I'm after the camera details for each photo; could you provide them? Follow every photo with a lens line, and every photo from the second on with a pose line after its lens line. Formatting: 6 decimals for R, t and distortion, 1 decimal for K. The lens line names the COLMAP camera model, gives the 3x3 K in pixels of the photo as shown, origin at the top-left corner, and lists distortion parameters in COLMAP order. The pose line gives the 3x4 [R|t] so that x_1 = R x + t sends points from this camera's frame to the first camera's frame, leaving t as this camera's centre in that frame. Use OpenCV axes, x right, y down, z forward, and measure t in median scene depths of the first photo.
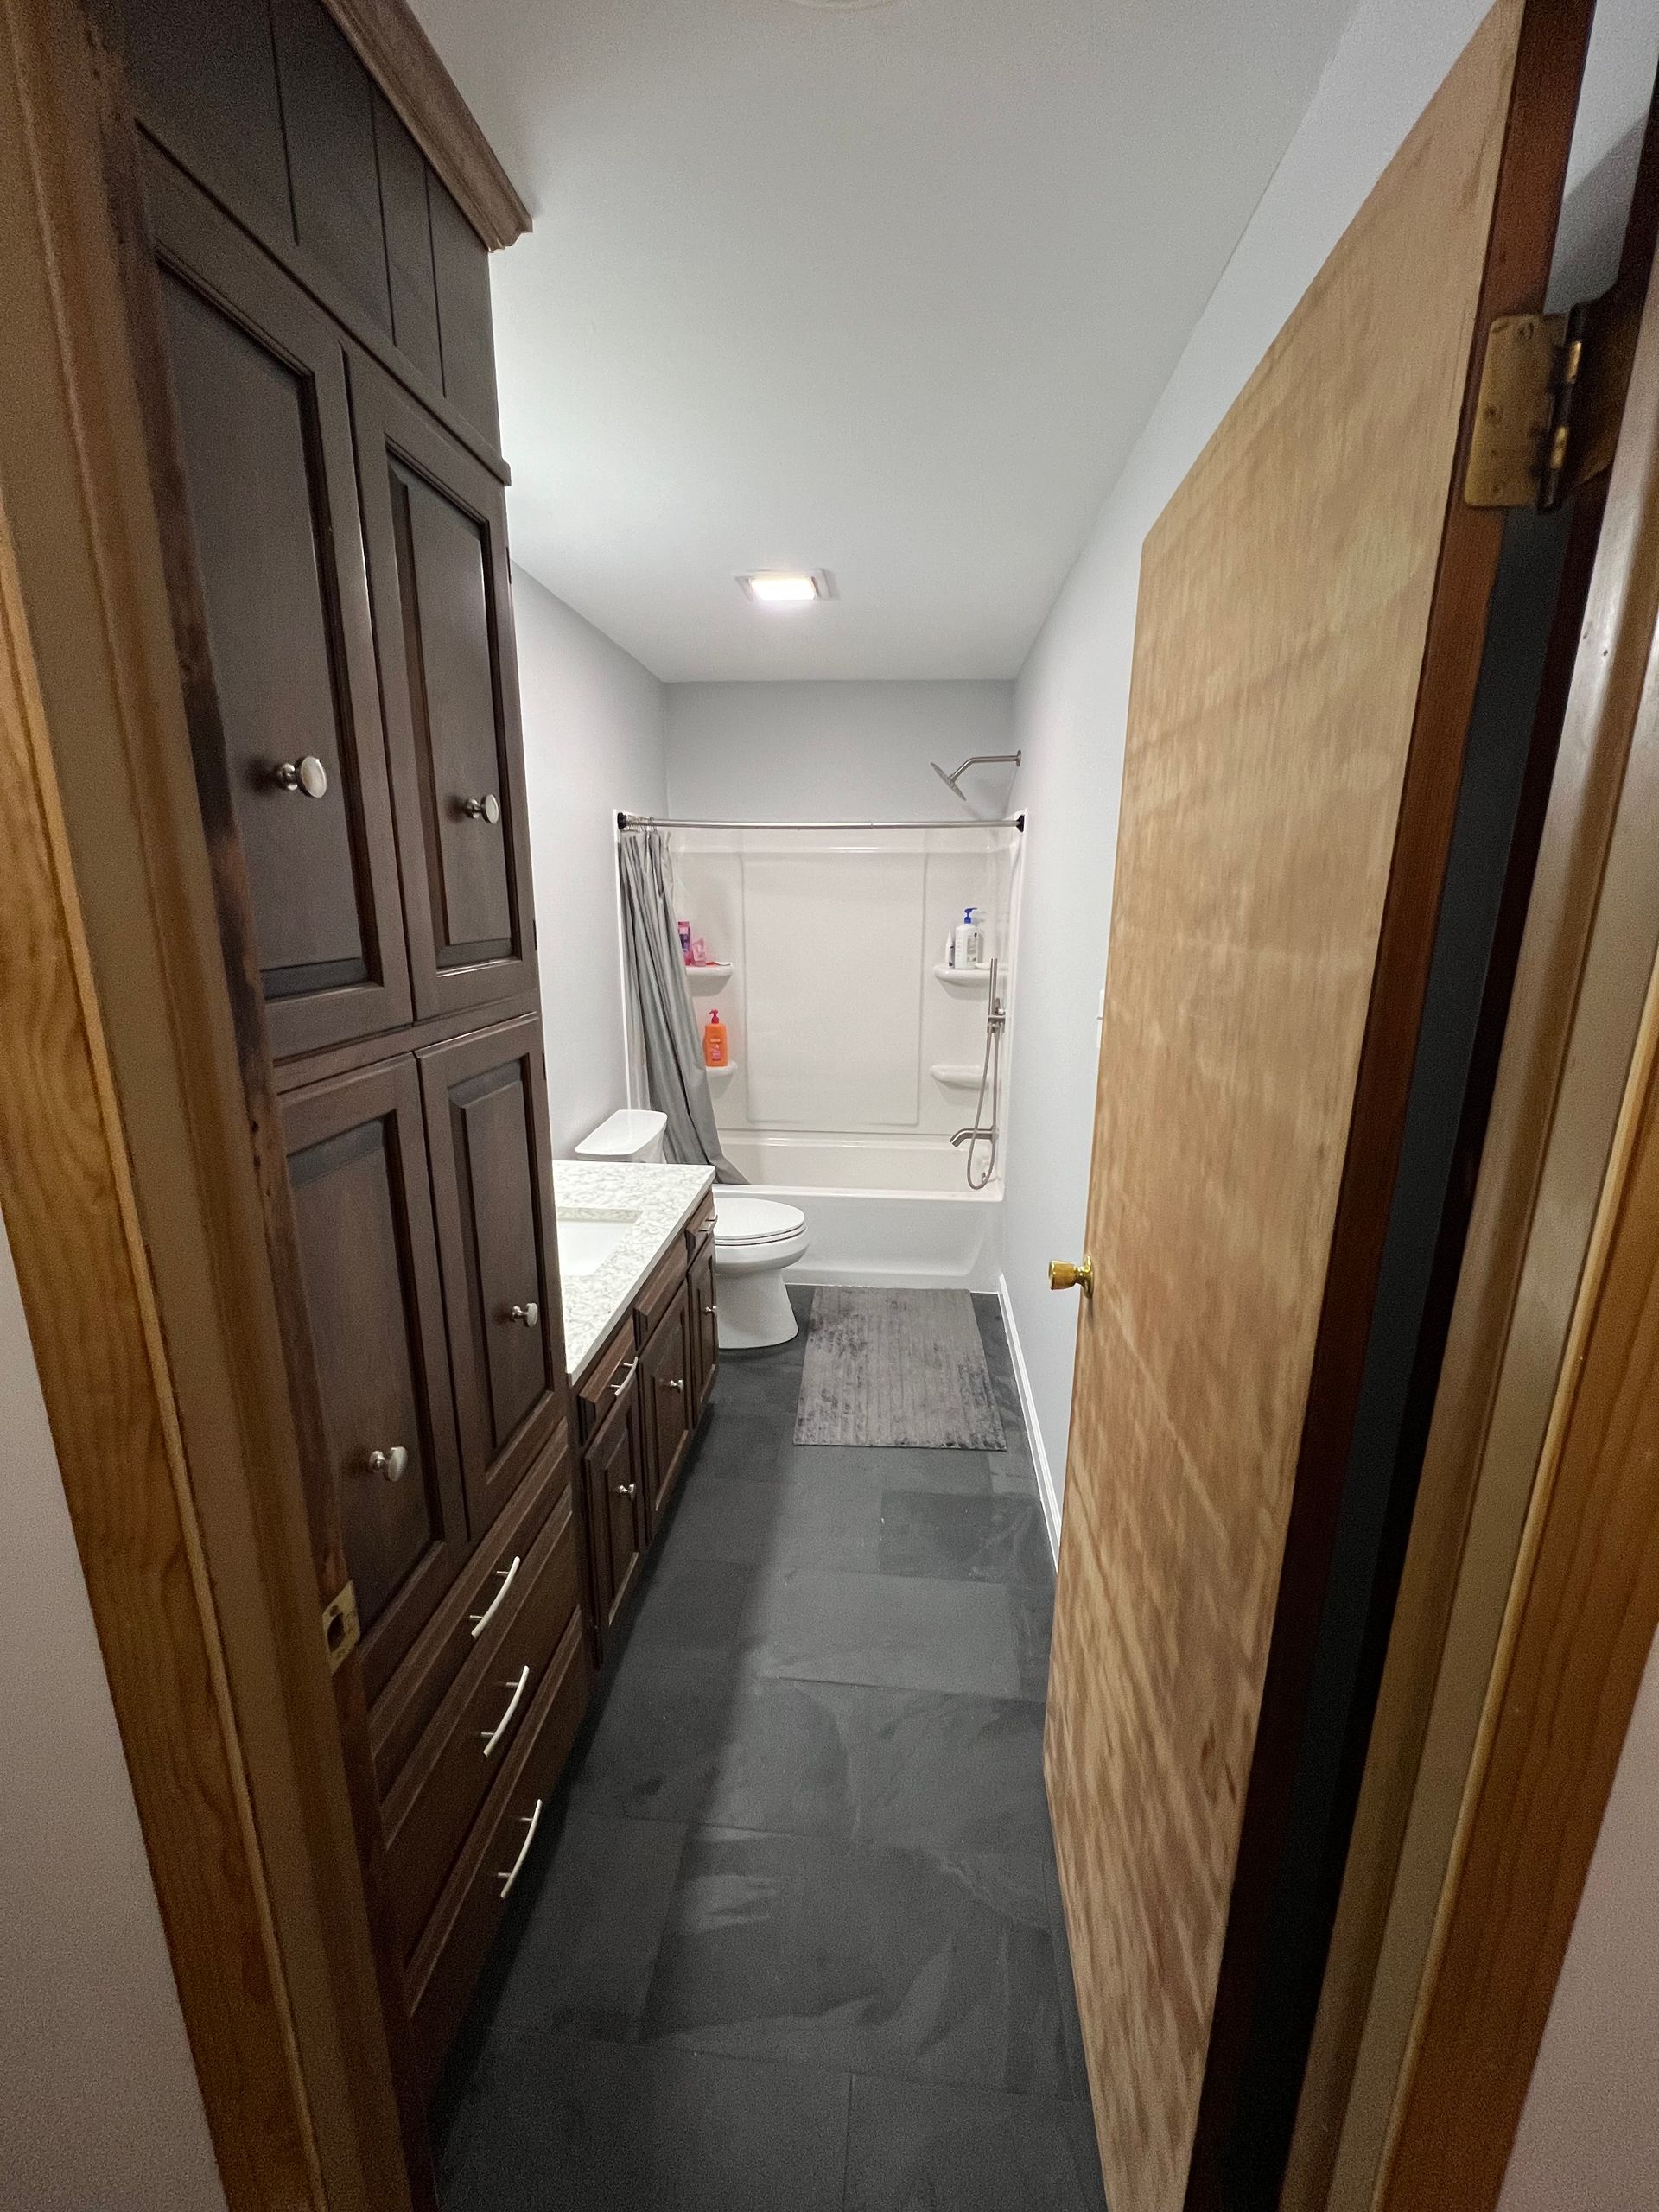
lens RADIAL K [[885.1, 0, 834.4], [0, 885.1, 1102.8], [0, 0, 1]] dist [0.003894, 0.000180]
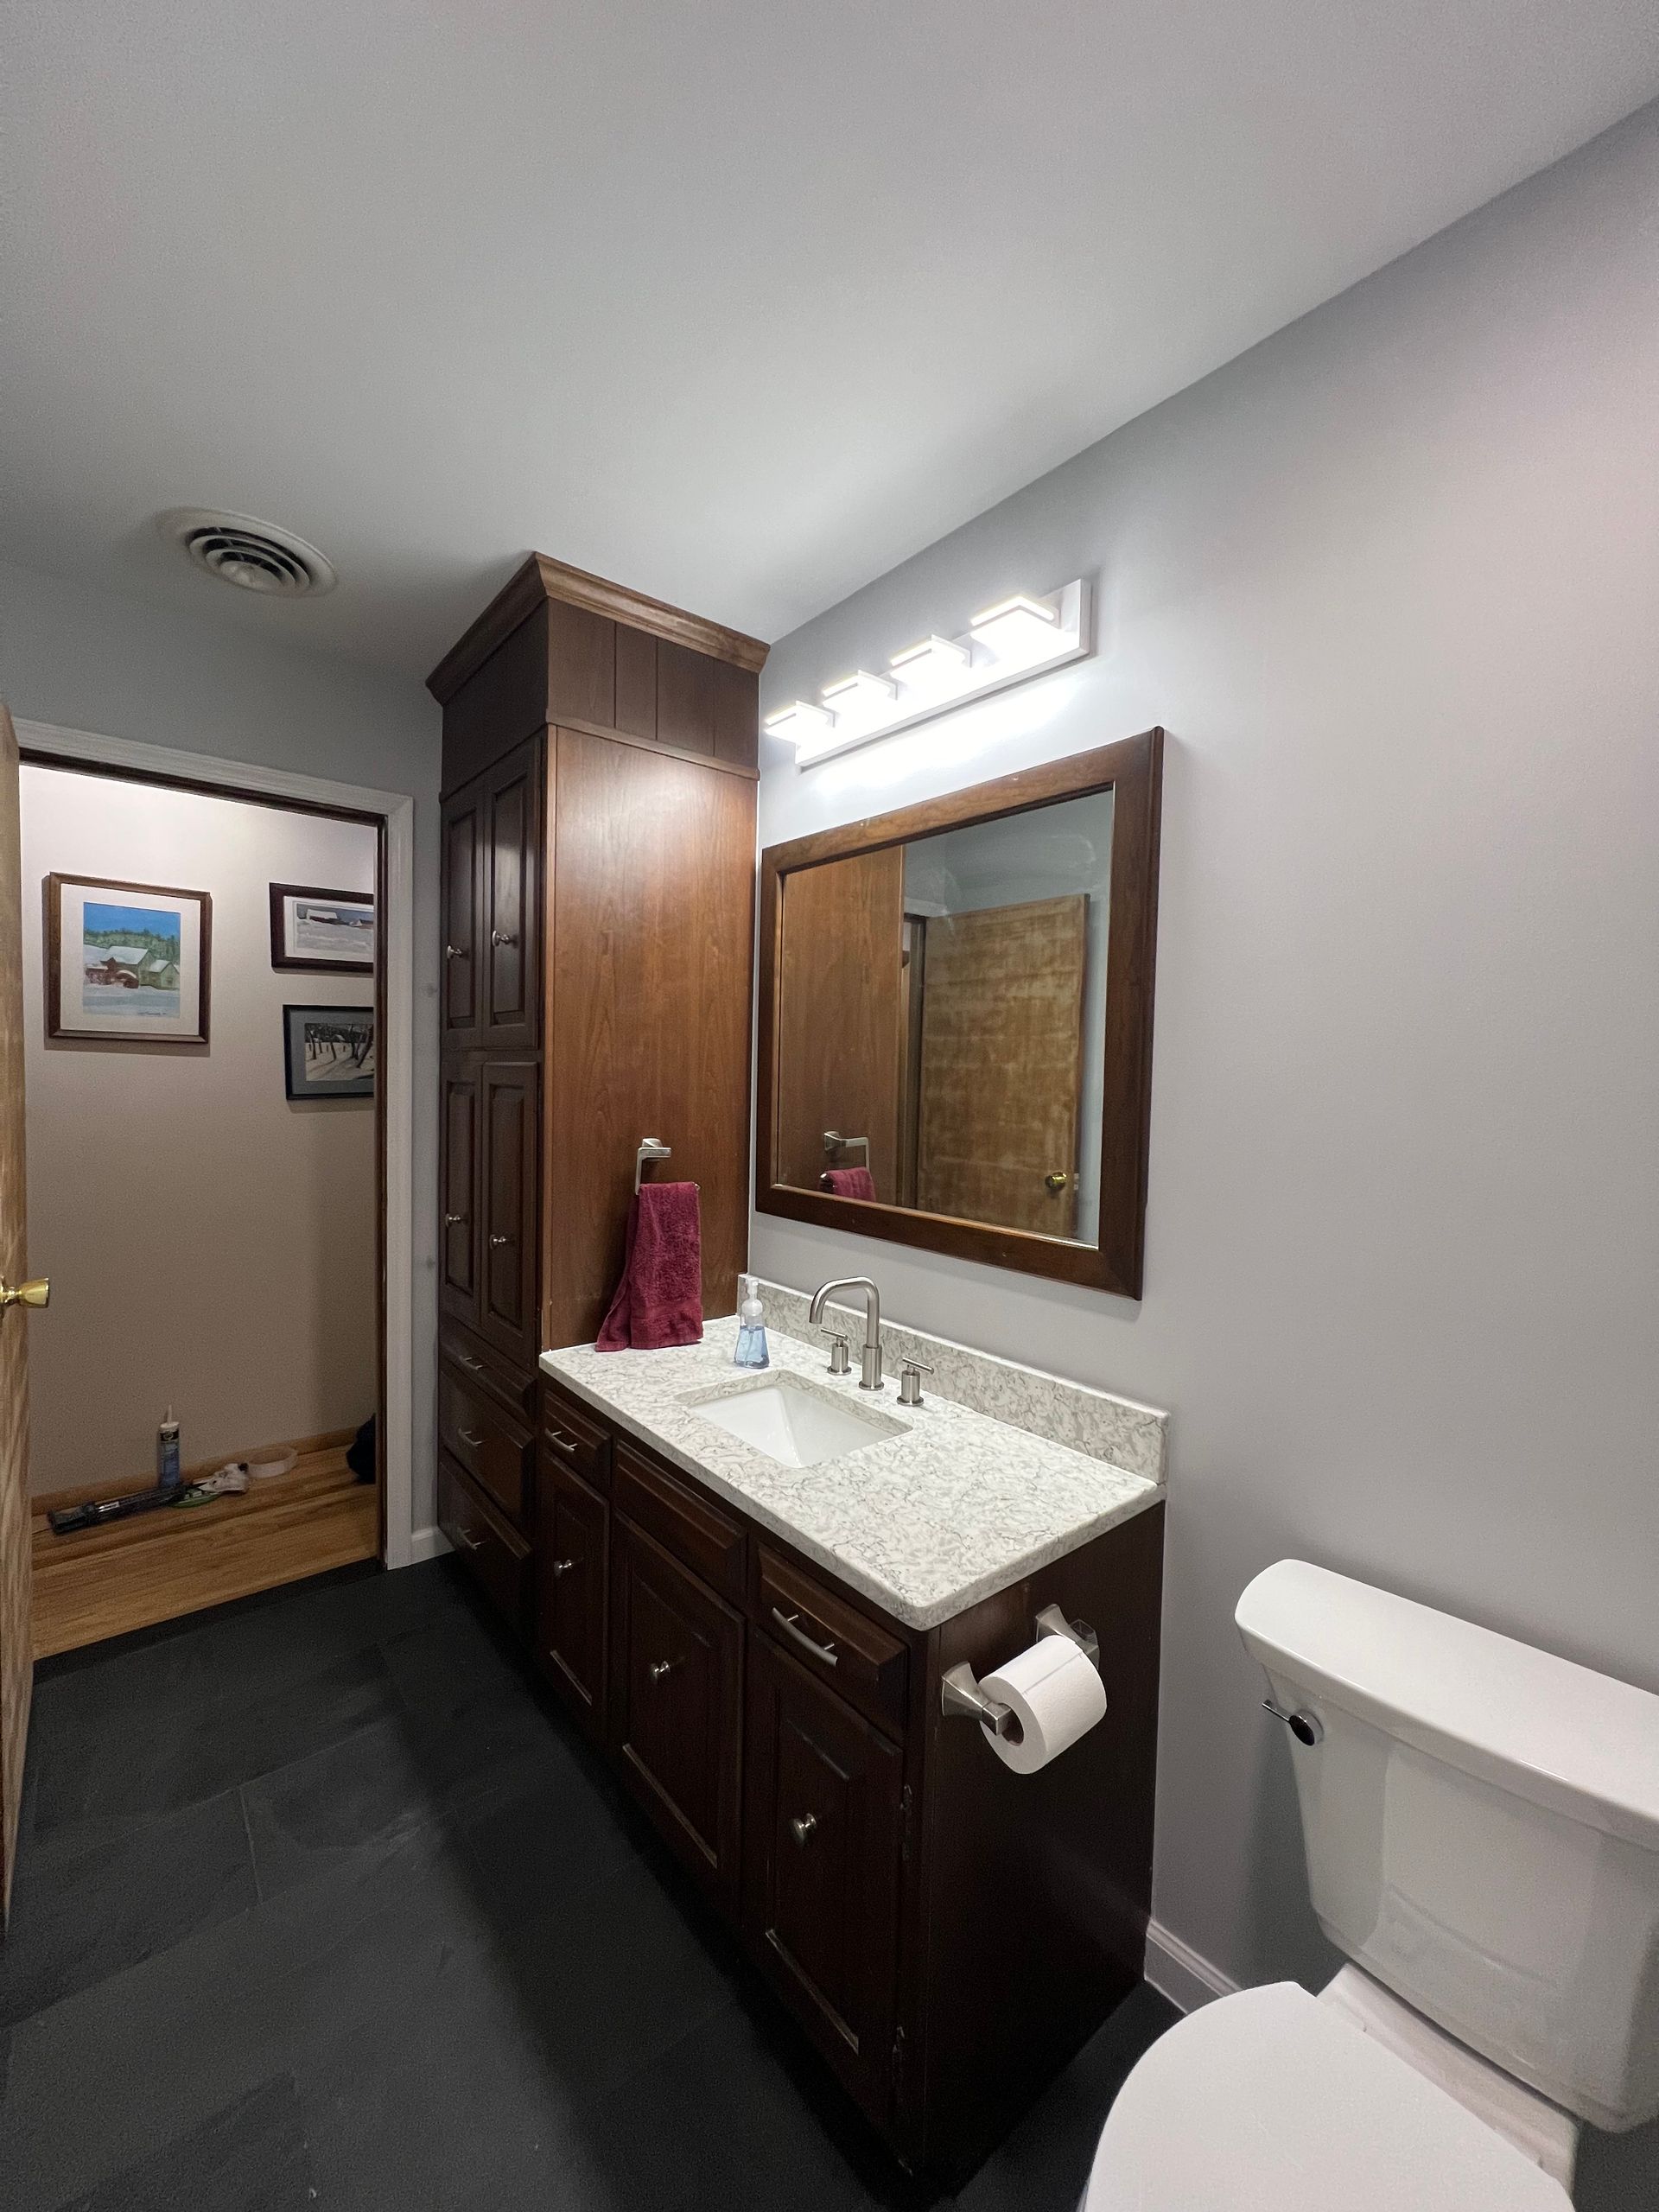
lens RADIAL K [[885.1, 0, 837.2], [0, 885.1, 1107.2], [0, 0, 1]] dist [0.003894, 0.000180]
pose [[-0.703653, 0.013191, -0.710421, 0.232108], [-0.196072, 0.957402, 0.211982, -0.303573], [0.682955, 0.288456, -0.671093, 1.653067]]
